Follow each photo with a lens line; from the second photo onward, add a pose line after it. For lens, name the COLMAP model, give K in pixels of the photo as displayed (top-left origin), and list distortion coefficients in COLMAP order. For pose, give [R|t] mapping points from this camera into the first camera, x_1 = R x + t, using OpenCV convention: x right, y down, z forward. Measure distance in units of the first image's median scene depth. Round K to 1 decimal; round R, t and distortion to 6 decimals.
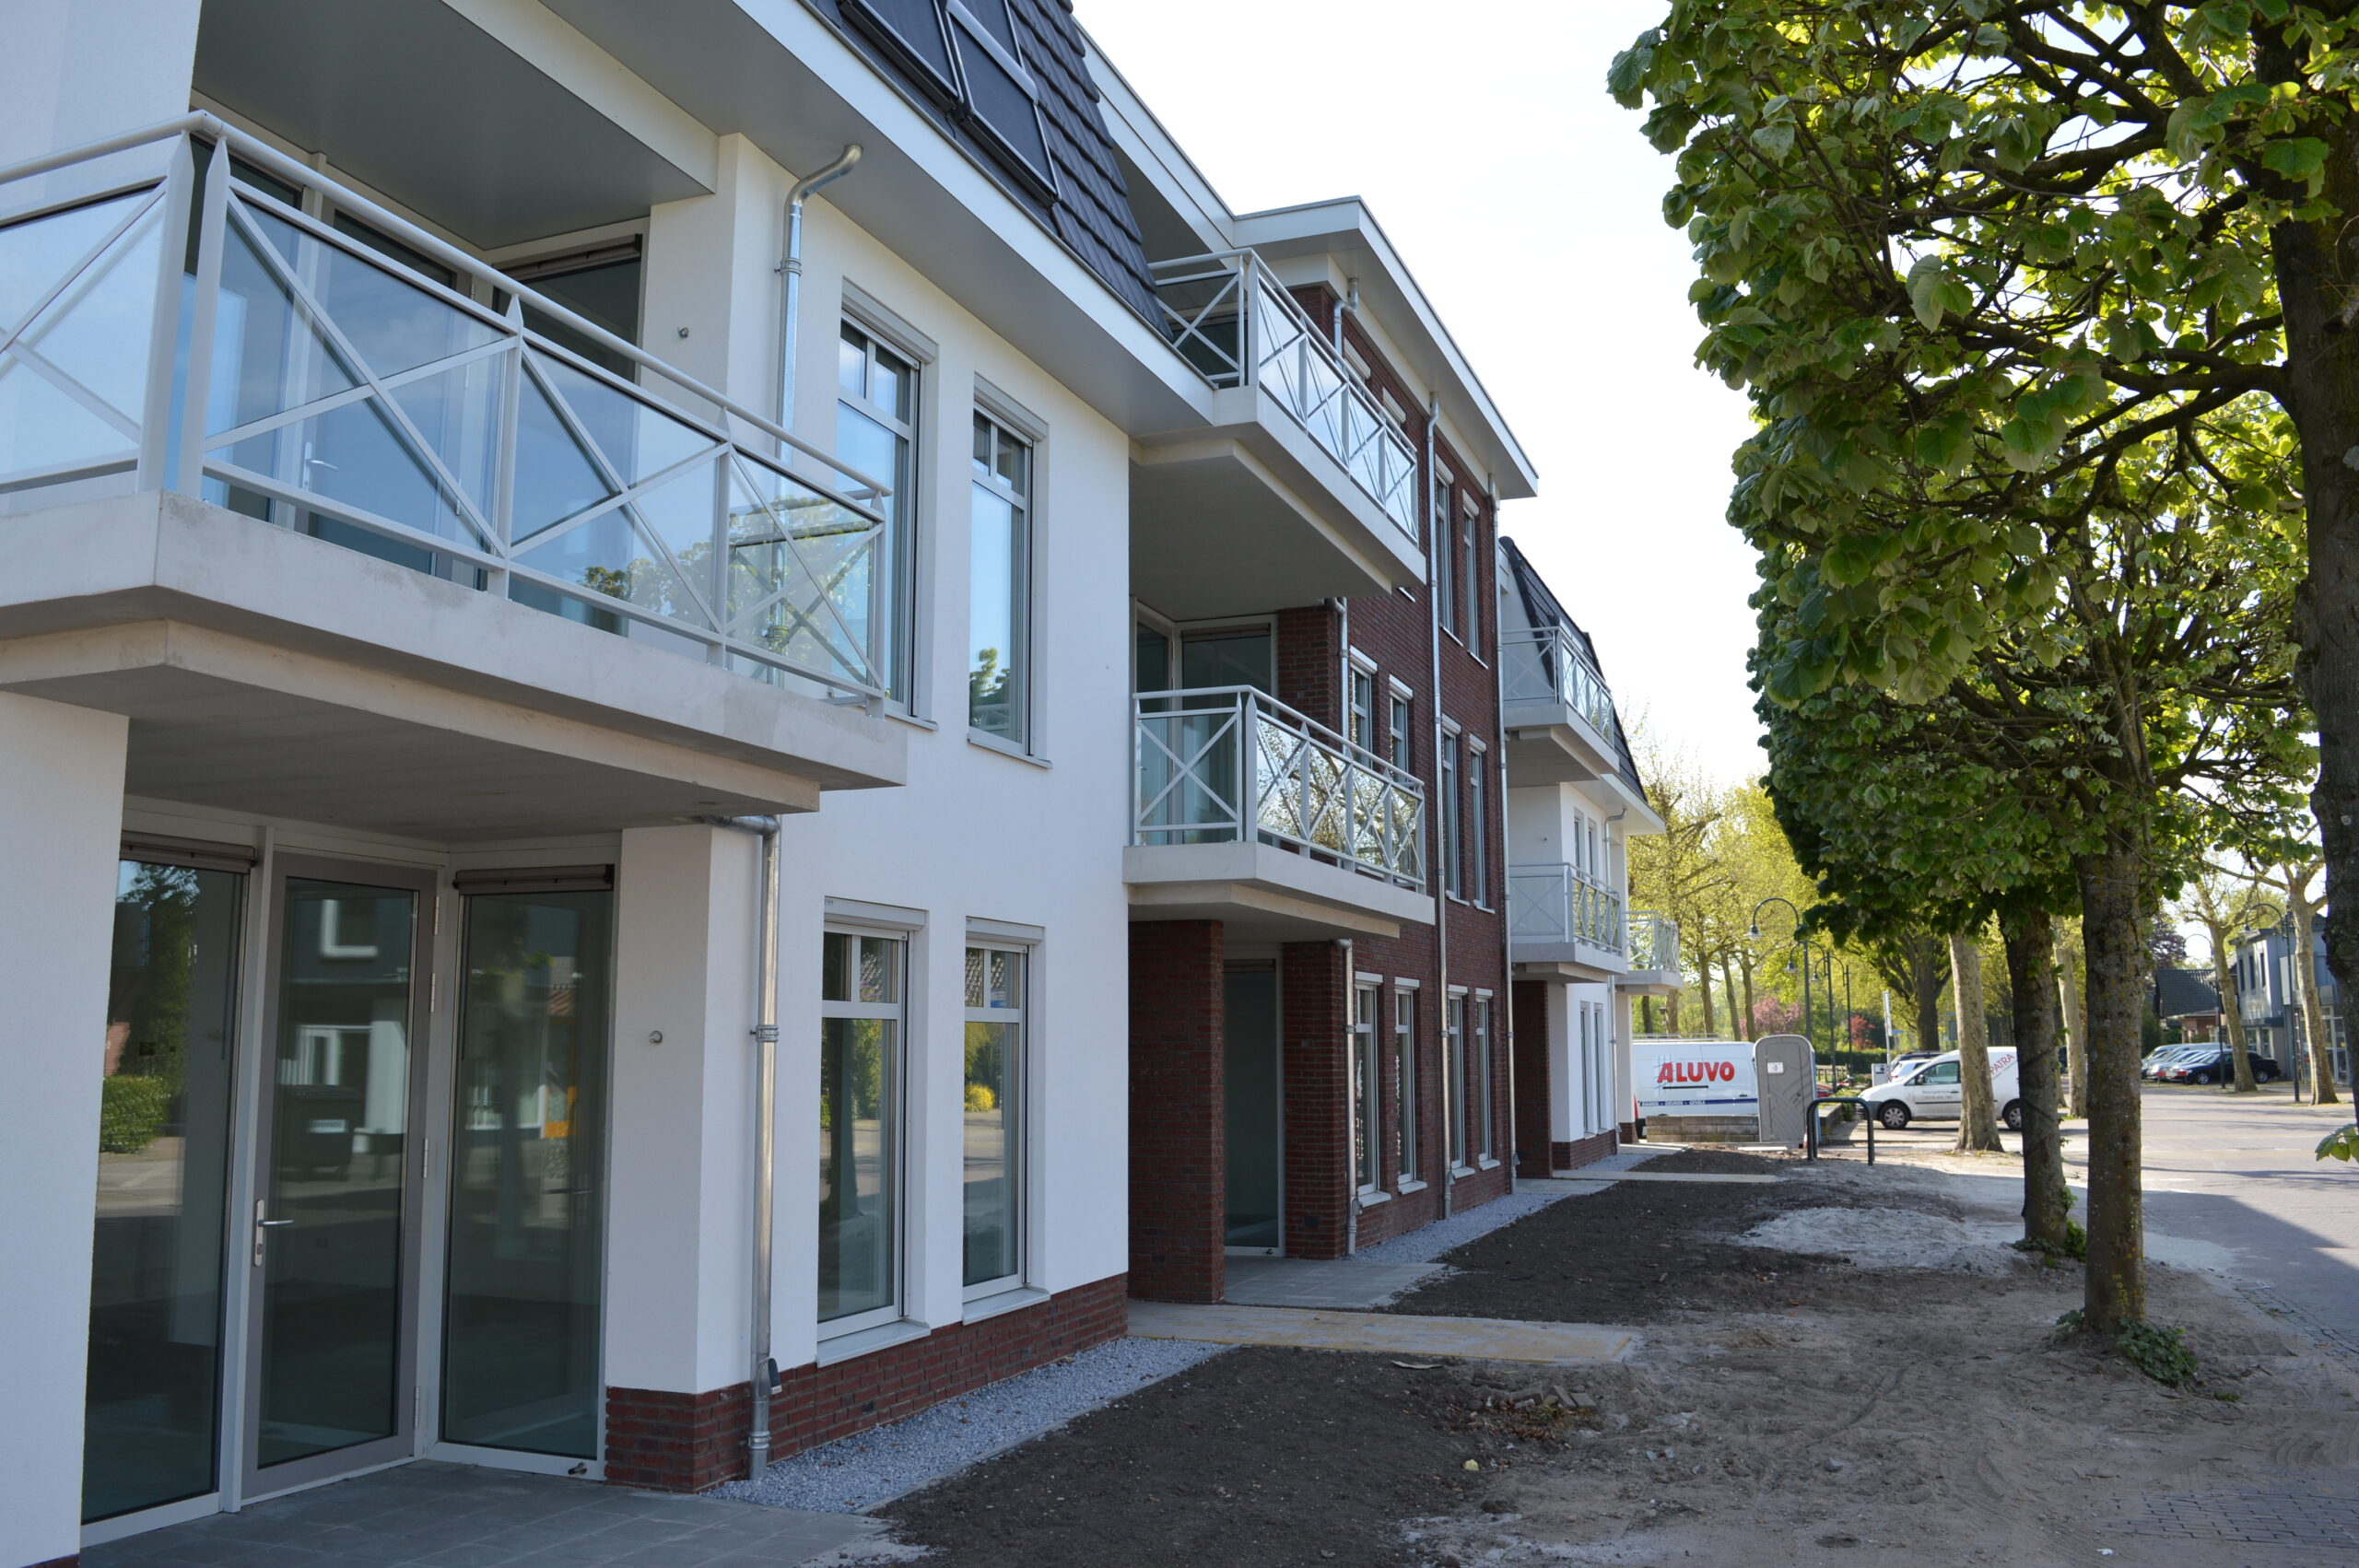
lens RADIAL K [[1889.1, 0, 1179.5], [0, 1889.1, 784.0], [0, 0, 1]] dist [-0.093945, 0.002877]
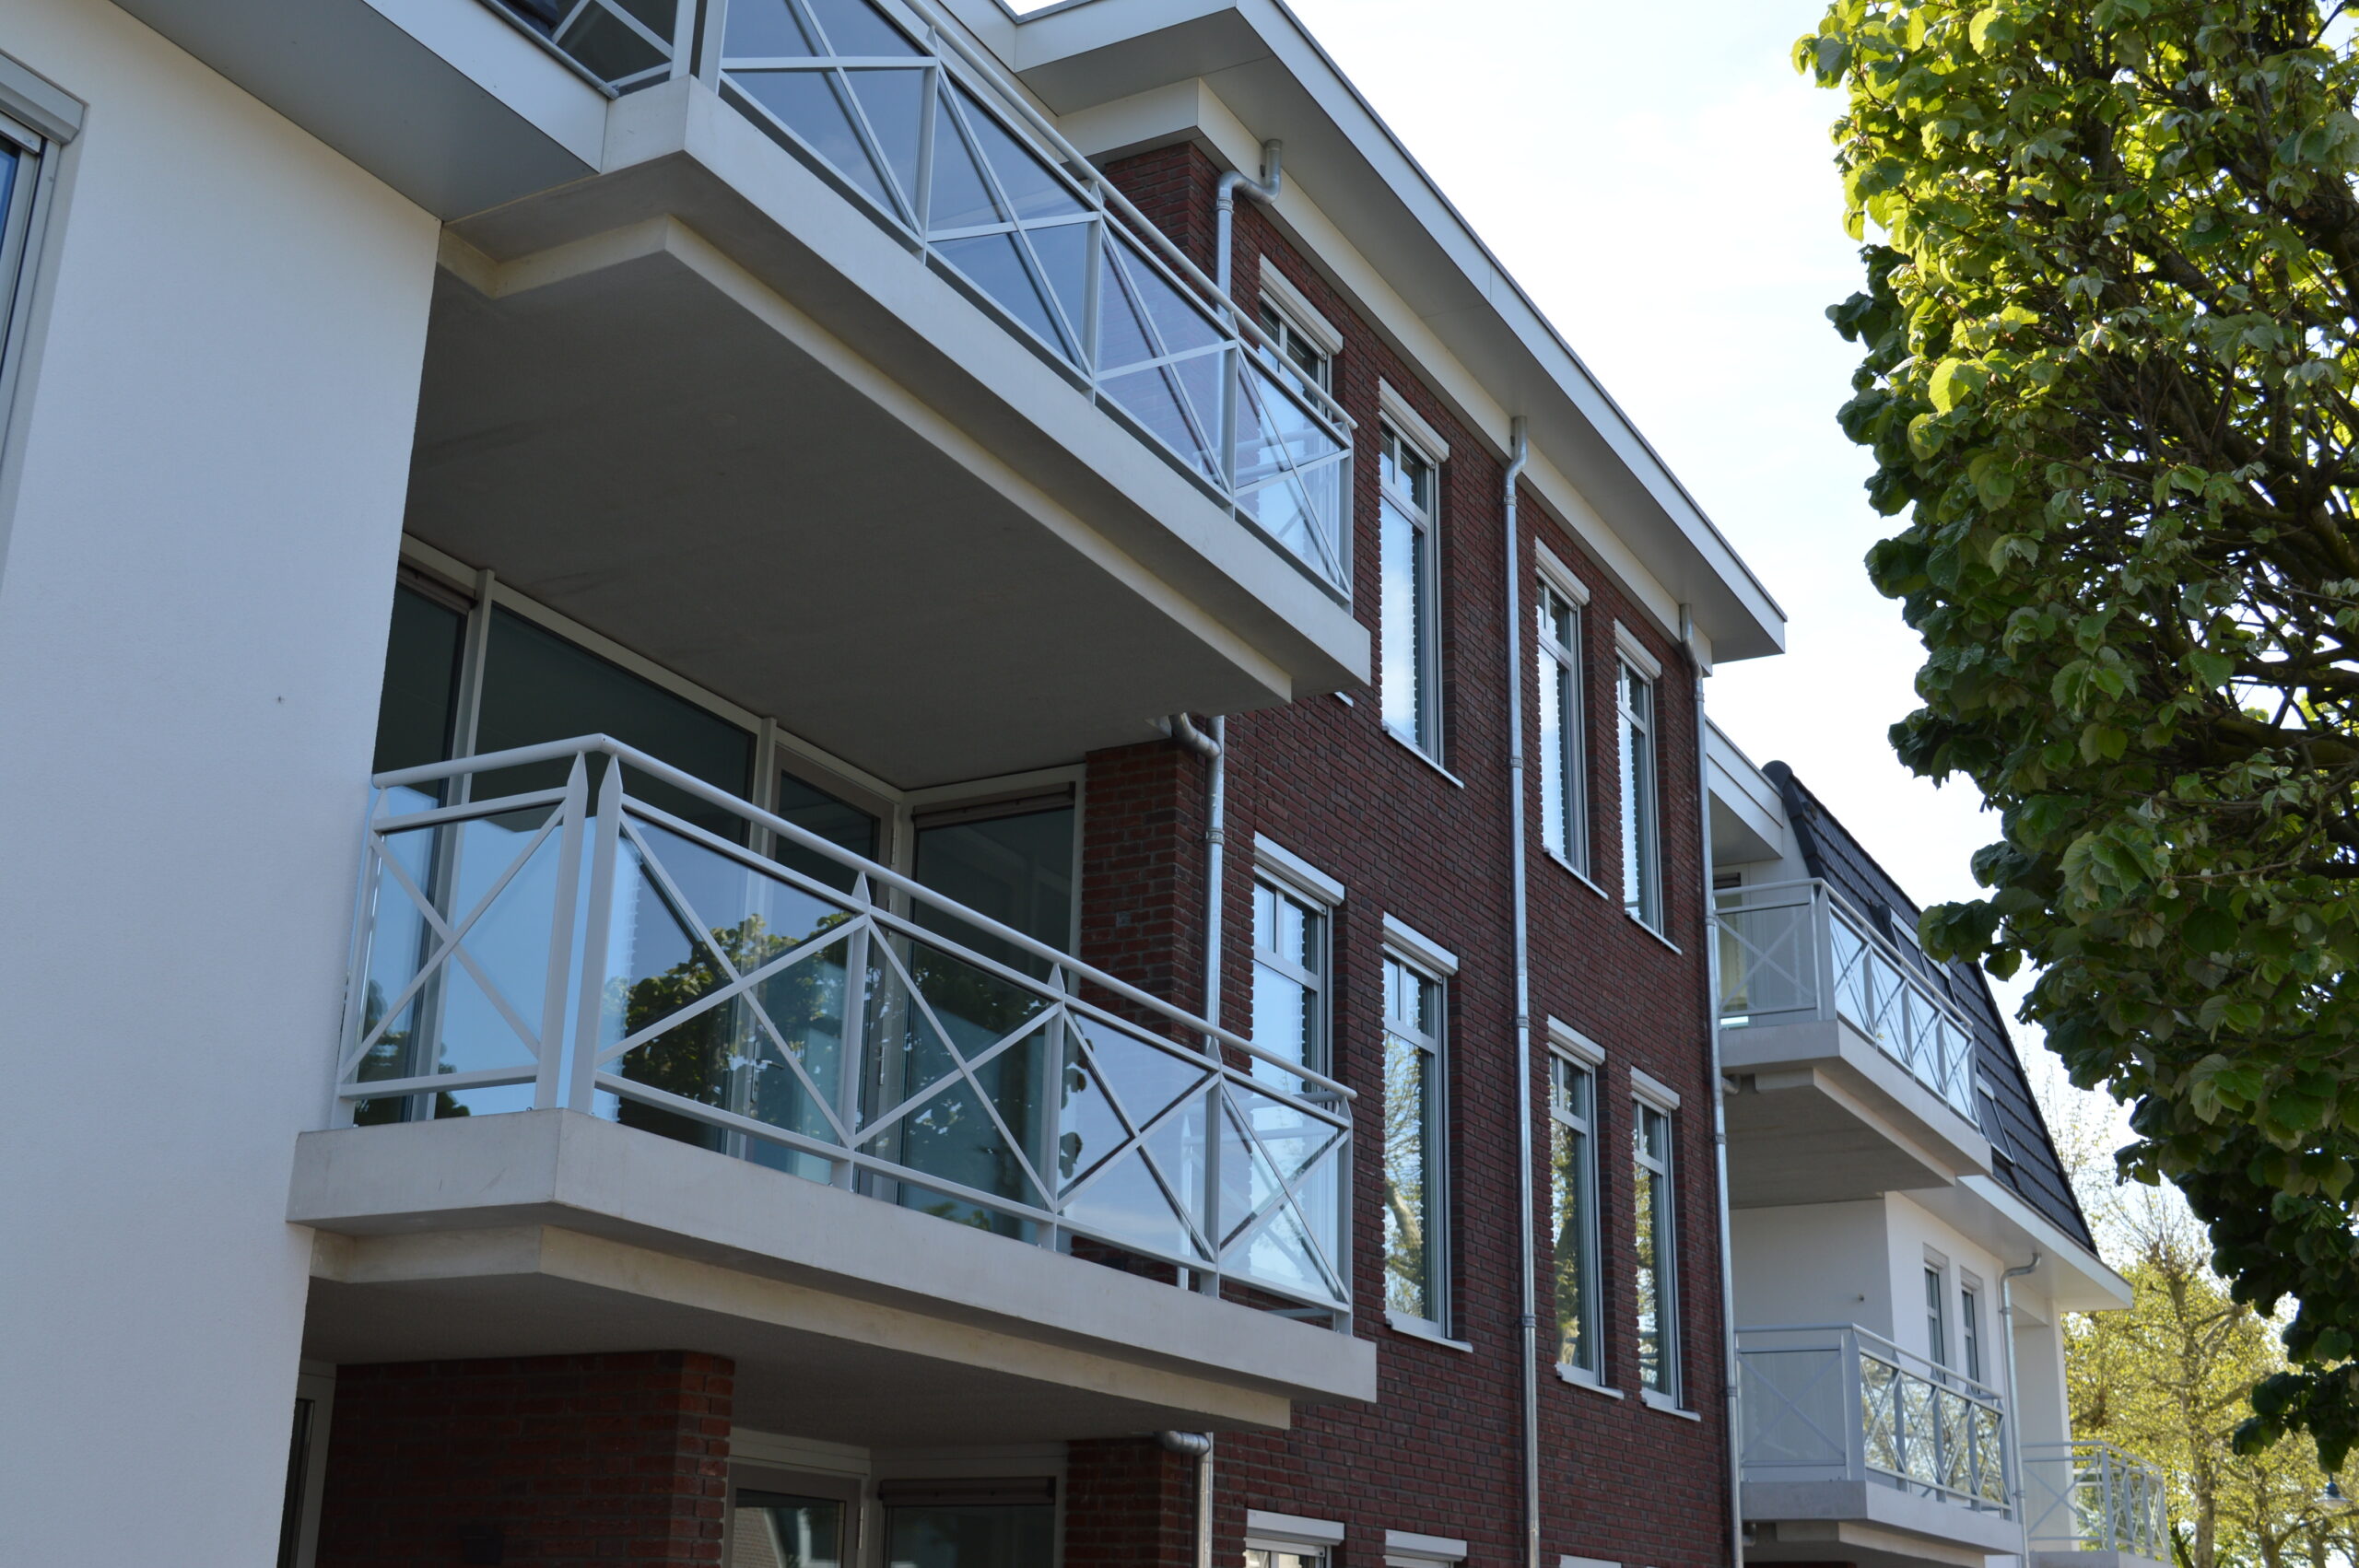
lens RADIAL K [[2643.9, 0, 1179.5], [0, 2643.9, 784.0], [0, 0, 1]] dist [-0.061076, 0.002624]
pose [[0.990772, -0.020400, -0.133997, 0.139285], [-0.005520, 0.981715, -0.190277, 0.038976], [0.135428, 0.189261, 0.972543, 0.273681]]
